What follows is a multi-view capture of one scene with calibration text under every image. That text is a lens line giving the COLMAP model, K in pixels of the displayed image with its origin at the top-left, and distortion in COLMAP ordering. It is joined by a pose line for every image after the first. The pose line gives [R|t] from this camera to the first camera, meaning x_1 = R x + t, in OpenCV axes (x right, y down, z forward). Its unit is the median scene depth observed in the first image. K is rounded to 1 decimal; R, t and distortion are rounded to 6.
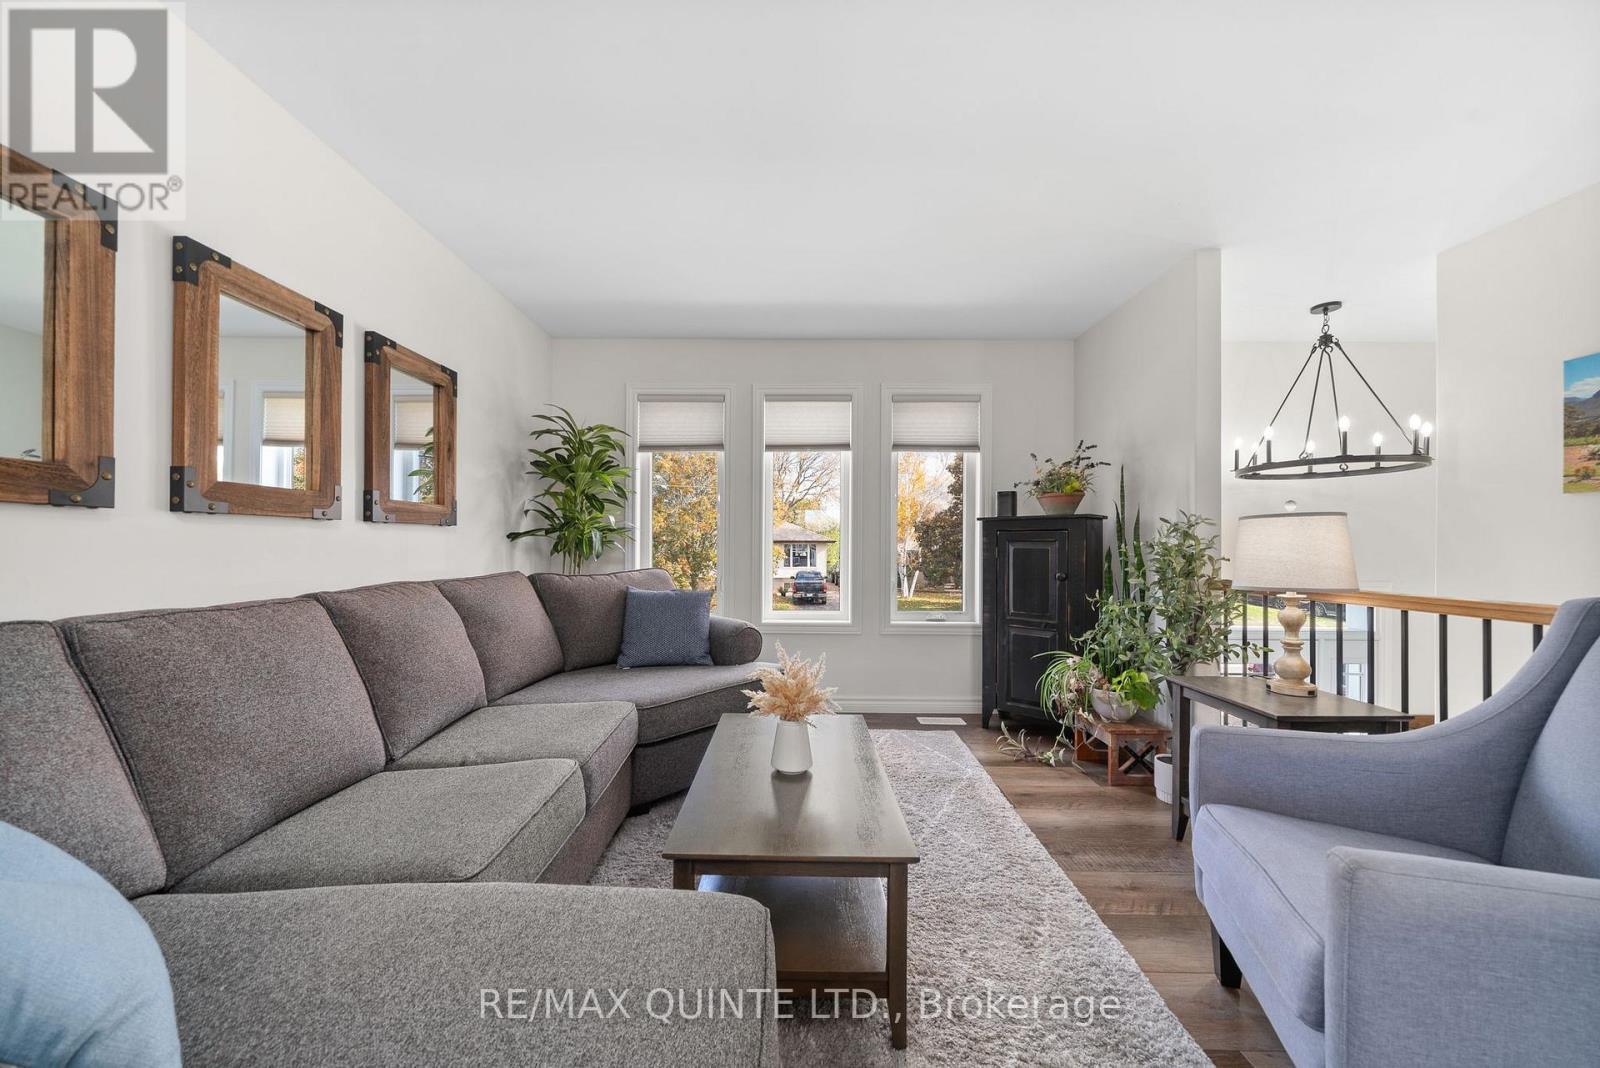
lens RADIAL K [[564.4, 0, 787.4], [0, 564.4, 546.5], [0, 0, 1]] dist [-0.000782, -0.000008]
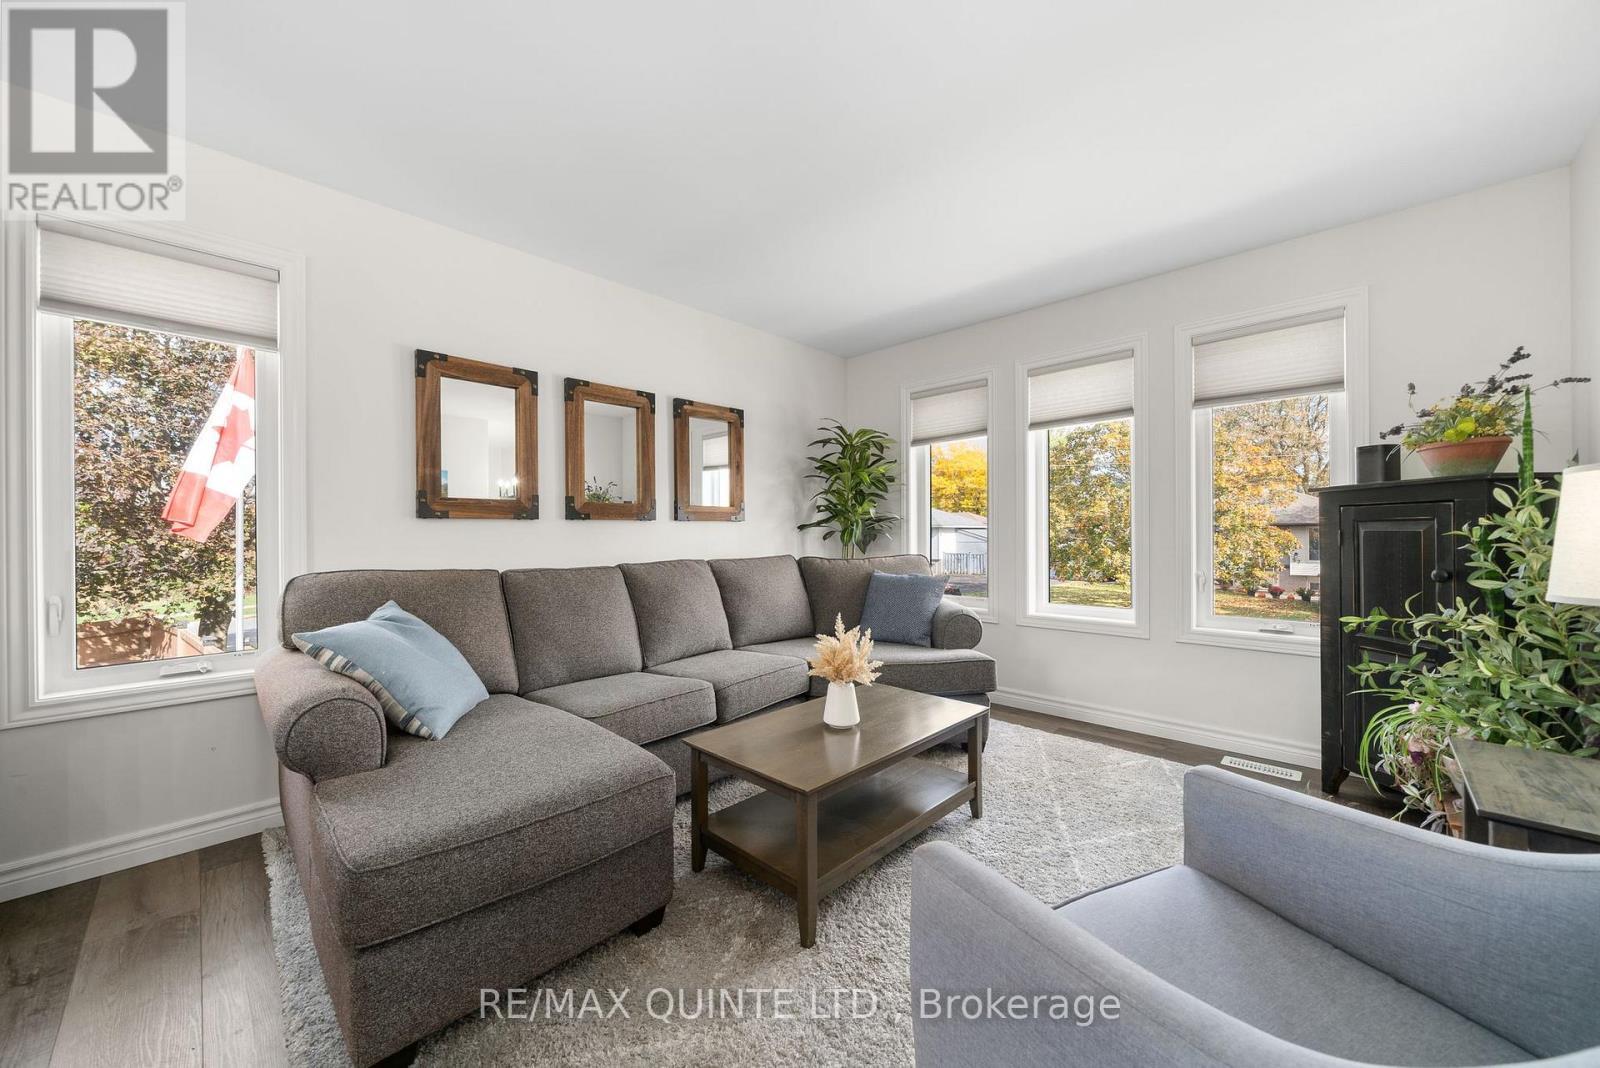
lens RADIAL K [[597.5, 0, 794.1], [0, 597.5, 537.5], [0, 0, 1]] dist [0.000409, 0.000094]
pose [[0.722258, -0.006442, -0.691593, 0.514150], [0.009826, 0.999951, 0.000947, 0.003091], [0.691554, -0.007479, 0.722286, 0.027948]]
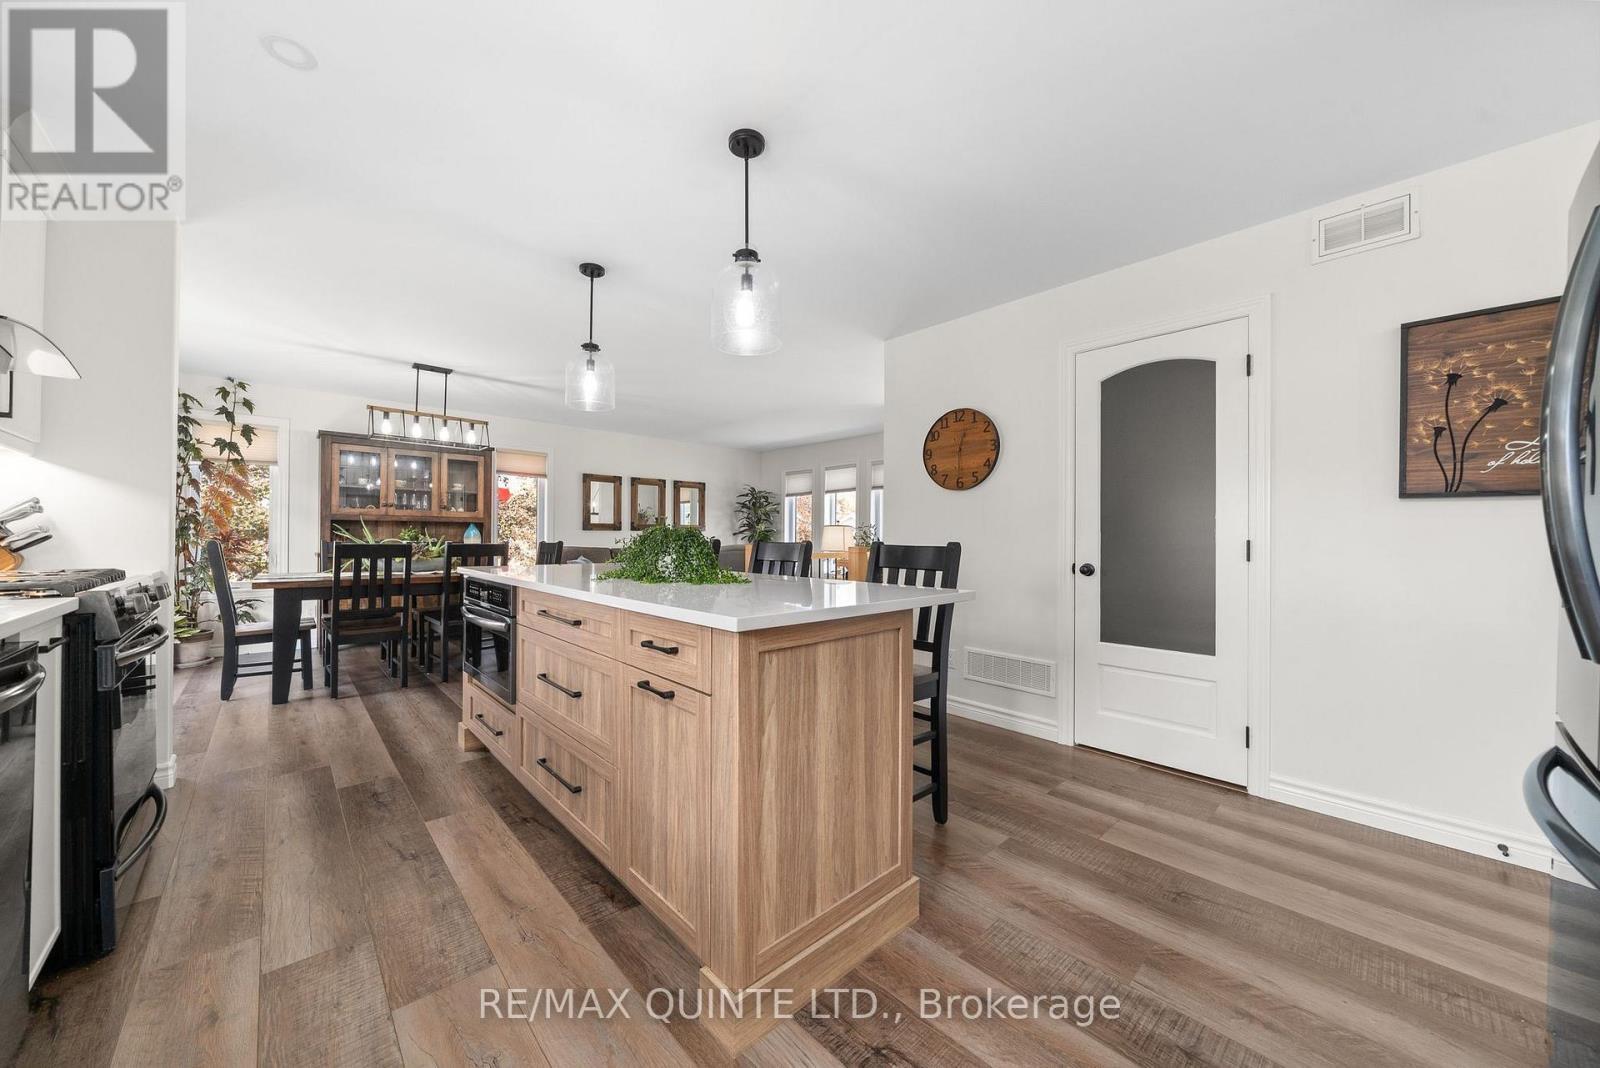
lens RADIAL K [[564.4, 0, 787.4], [0, 564.4, 546.5], [0, 0, 1]] dist [-0.000782, -0.000008]
pose [[0.681681, 0.011661, -0.731557, 2.051813], [-0.002873, 0.999908, 0.013262, 0.005078], [0.731644, -0.006939, 0.681652, -0.823760]]
